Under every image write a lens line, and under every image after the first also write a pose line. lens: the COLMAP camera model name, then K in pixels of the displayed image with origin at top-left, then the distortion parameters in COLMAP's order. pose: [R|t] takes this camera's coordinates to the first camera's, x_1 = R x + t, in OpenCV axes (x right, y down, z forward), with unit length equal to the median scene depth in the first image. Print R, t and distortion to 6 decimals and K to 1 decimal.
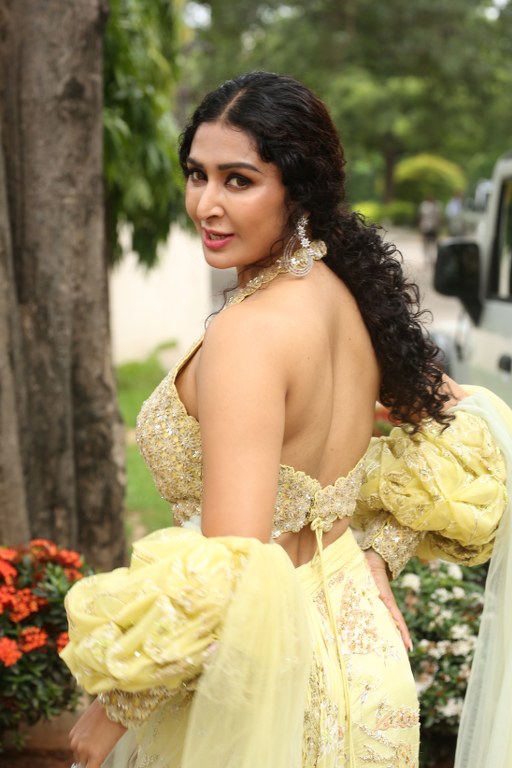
lens RADIAL K [[1890.3, 0, 256.0], [0, 1890.3, 384.0], [0, 0, 1]] dist [-0.001838, -0.567628]
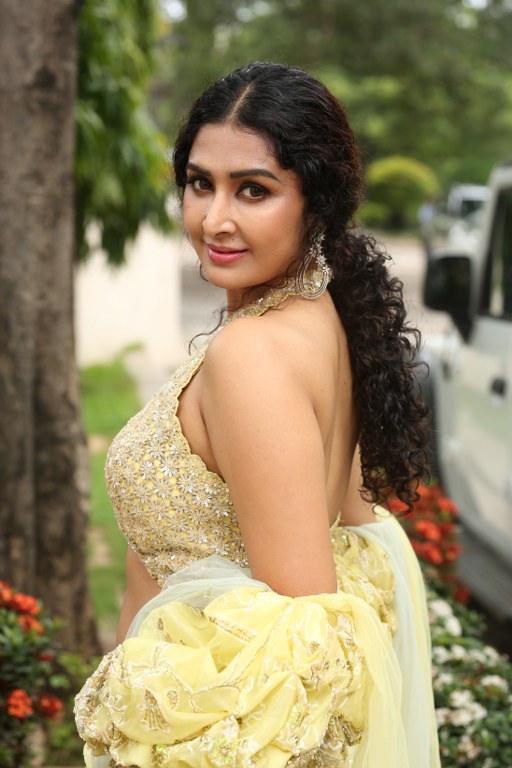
lens RADIAL K [[1890.3, 0, 256.0], [0, 1890.3, 384.0], [0, 0, 1]] dist [-0.001838, -0.567628]
pose [[0.999408, 0.028032, 0.019923, -0.008480], [-0.028064, 0.999605, 0.001294, -0.012603], [-0.019879, -0.001853, 0.999801, 0.086214]]
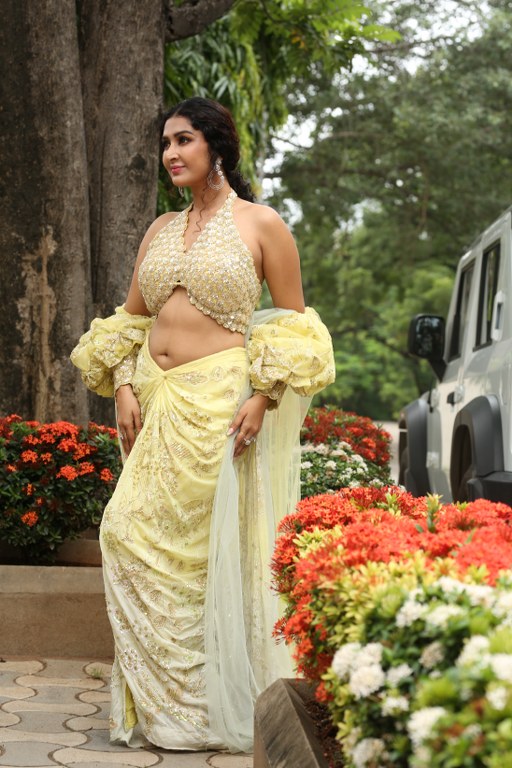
lens RADIAL K [[1928.1, 0, 256.0], [0, 1928.1, 384.0], [0, 0, 1]] dist [0.025097, -0.181479]
pose [[0.997462, 0.045467, -0.054786, 0.086433], [-0.051504, 0.992104, -0.114359, 0.185233], [0.049154, 0.116890, 0.991928, -0.481954]]
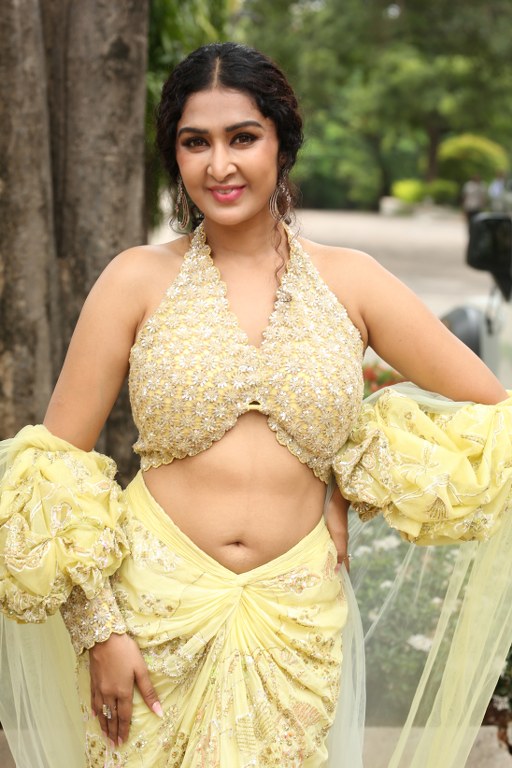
lens RADIAL K [[1883.7, 0, 256.0], [0, 1883.7, 384.0], [0, 0, 1]] dist [0.017653, -0.510961]
pose [[0.998957, 0.041569, -0.018898, 0.004136], [-0.041295, 0.999039, 0.014692, 0.006709], [0.019491, -0.013896, 0.999713, -0.020126]]
